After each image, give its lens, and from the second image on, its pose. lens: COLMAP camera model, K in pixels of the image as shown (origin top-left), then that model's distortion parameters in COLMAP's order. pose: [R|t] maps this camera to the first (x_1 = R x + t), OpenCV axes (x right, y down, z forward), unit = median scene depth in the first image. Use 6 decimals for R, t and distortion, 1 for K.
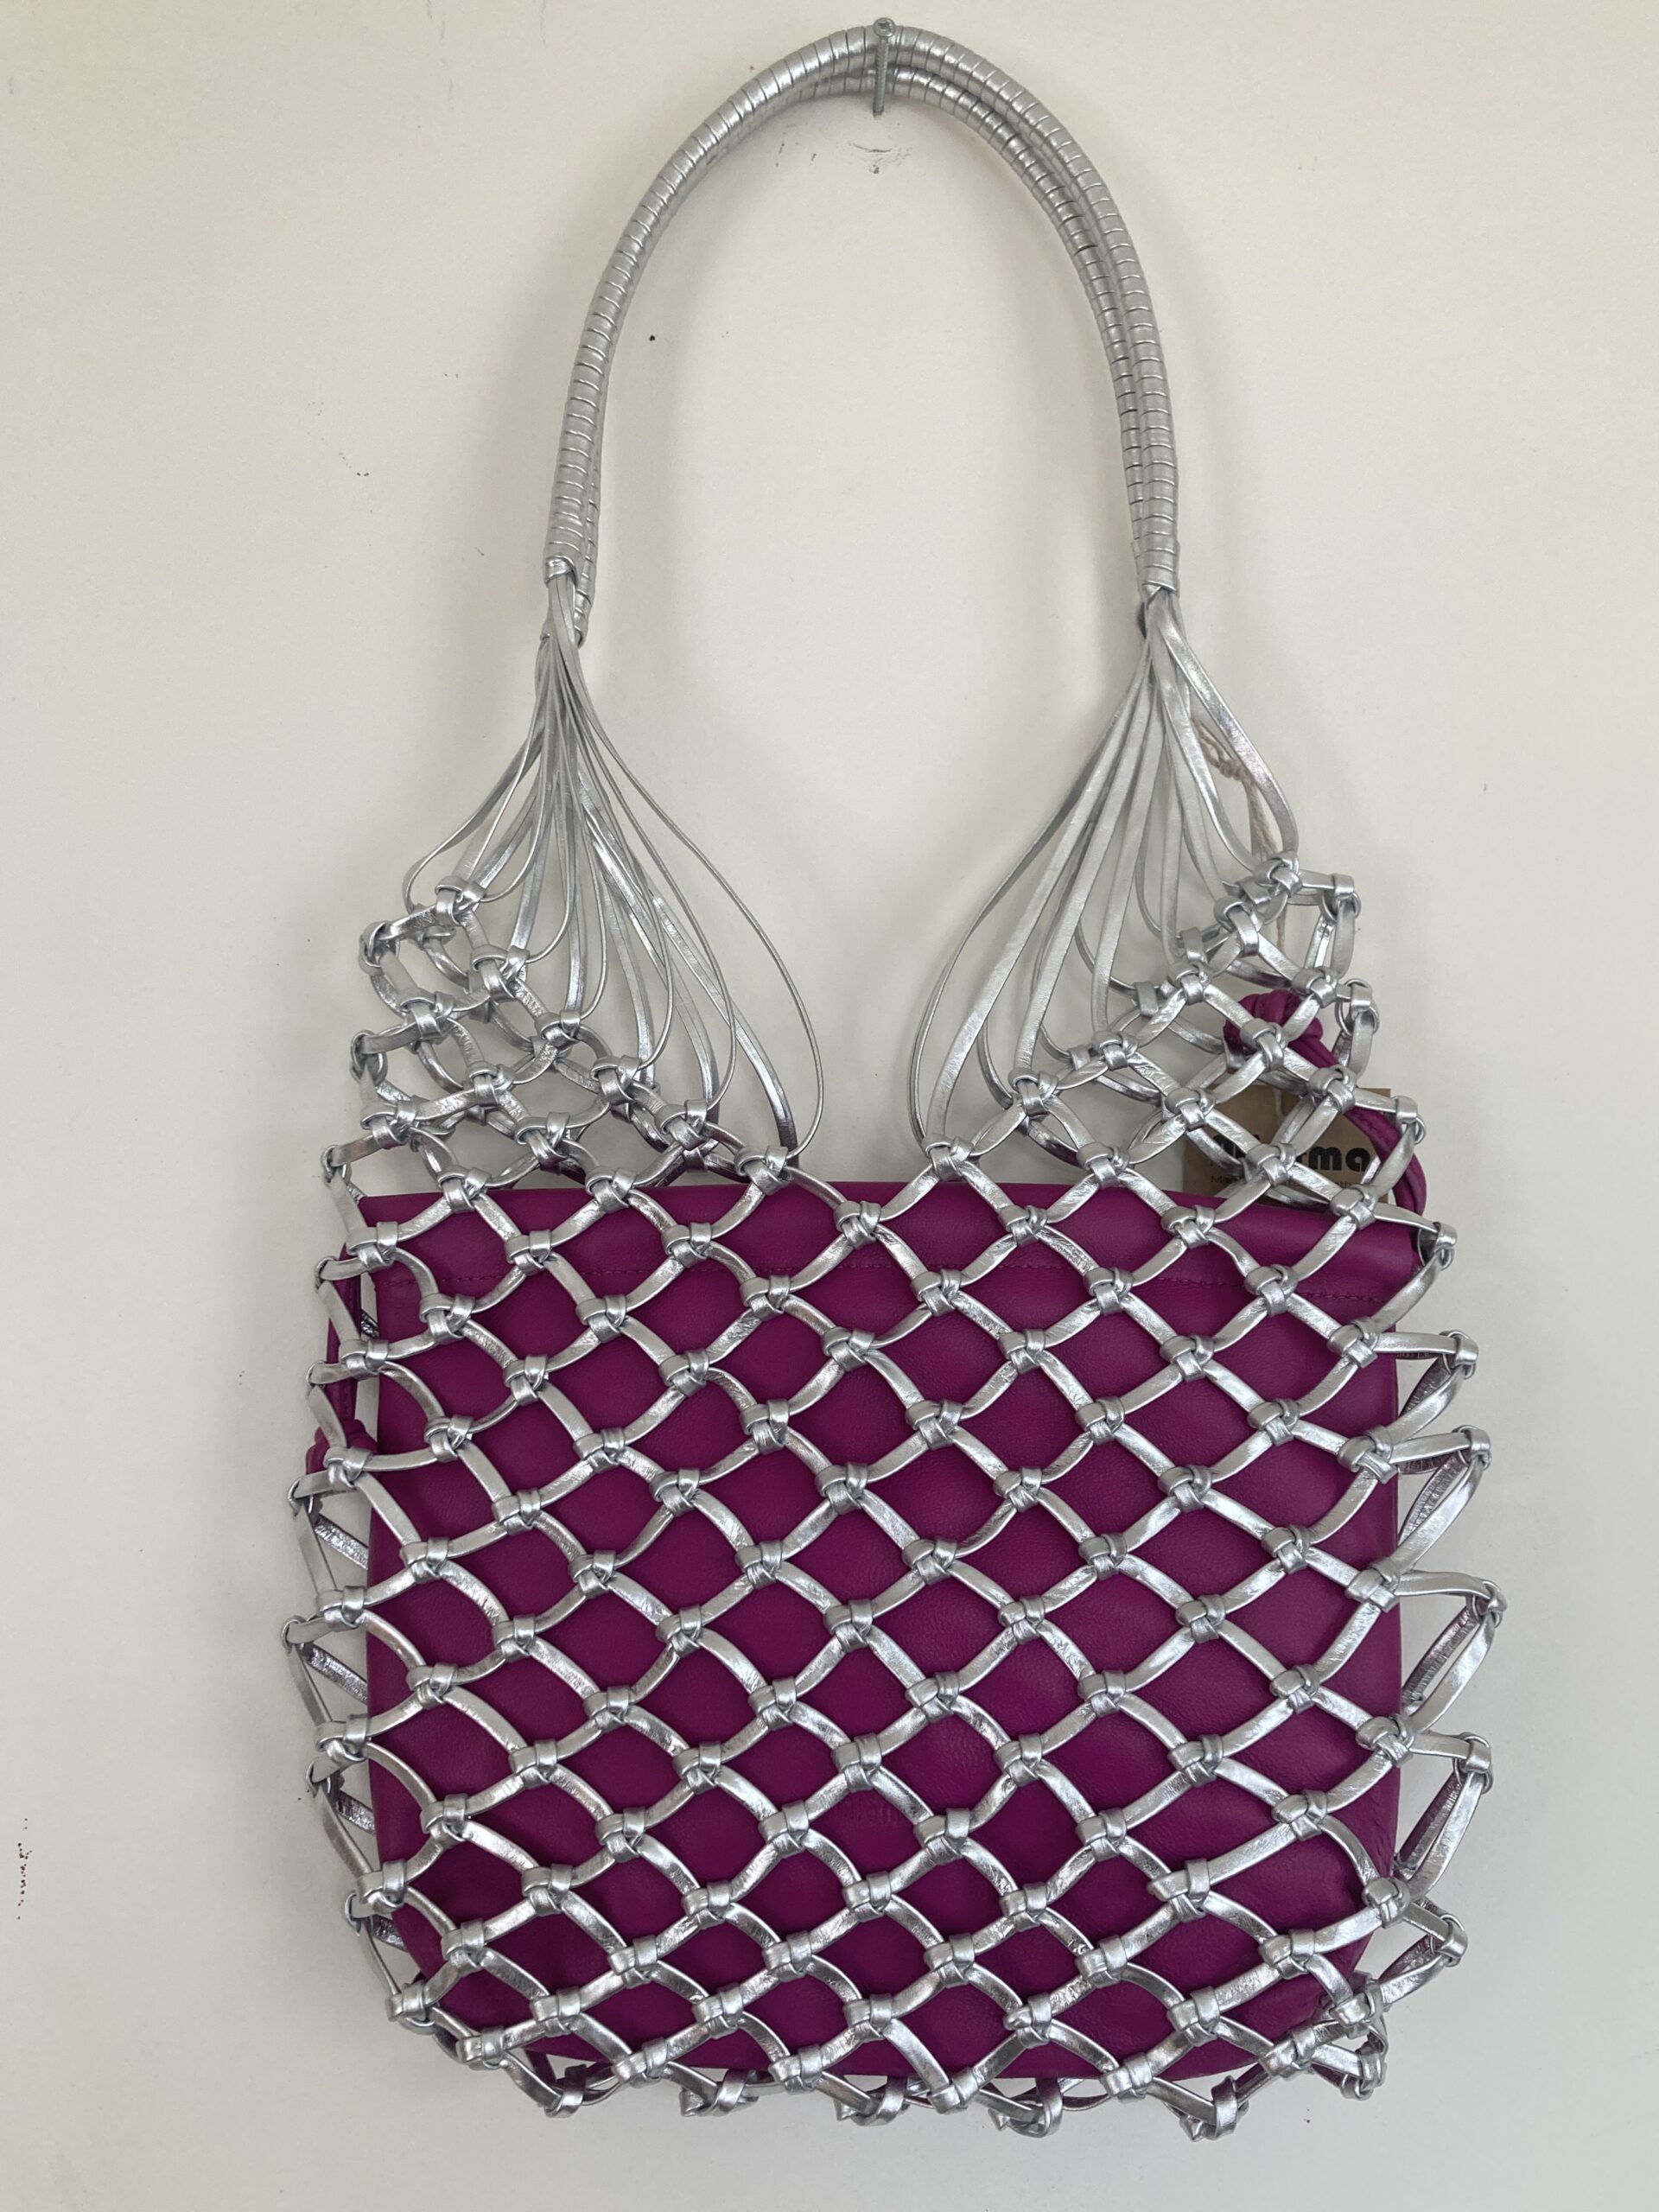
lens RADIAL K [[1856.9, 0, 843.9], [0, 1856.9, 1090.3], [0, 0, 1]] dist [0.051947, -0.095770]
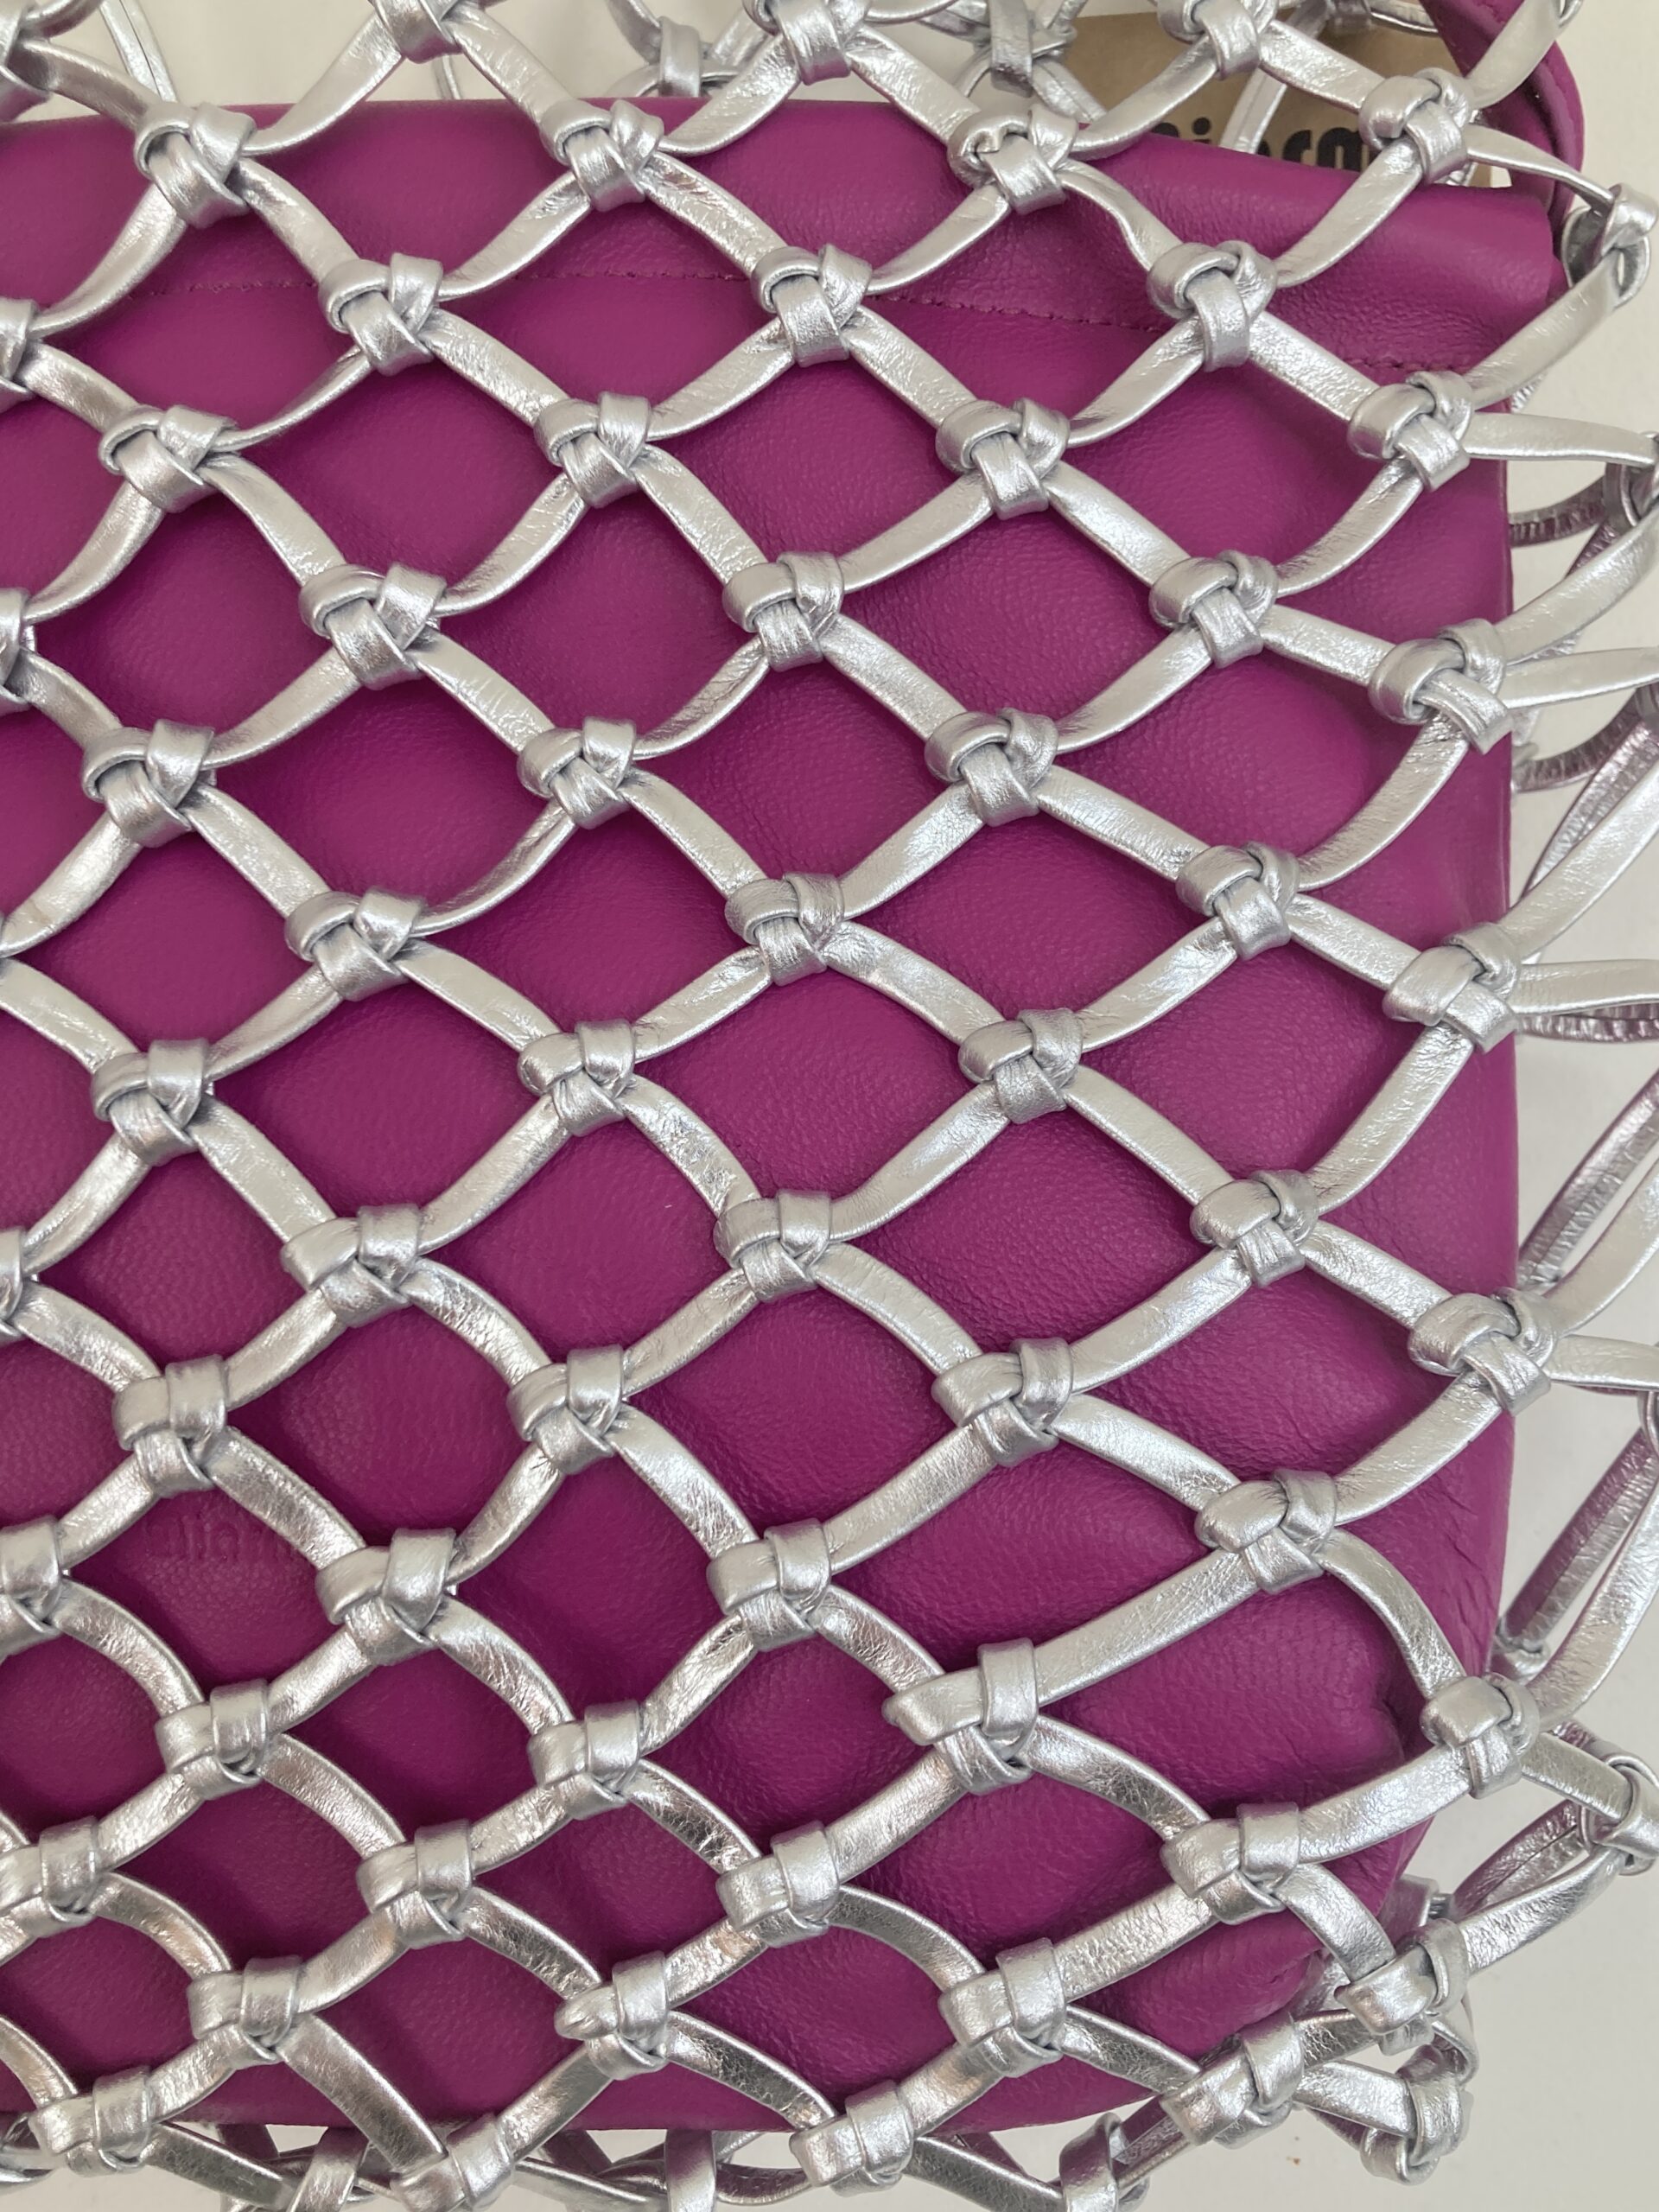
lens RADIAL K [[1856.9, 0, 836.8], [0, 1856.9, 1103.2], [0, 0, 1]] dist [0.051947, -0.095770]
pose [[0.999668, -0.020473, -0.015647, 0.156345], [0.022094, 0.993504, 0.111630, 0.244390], [0.013259, -0.111939, 0.993627, 0.597426]]
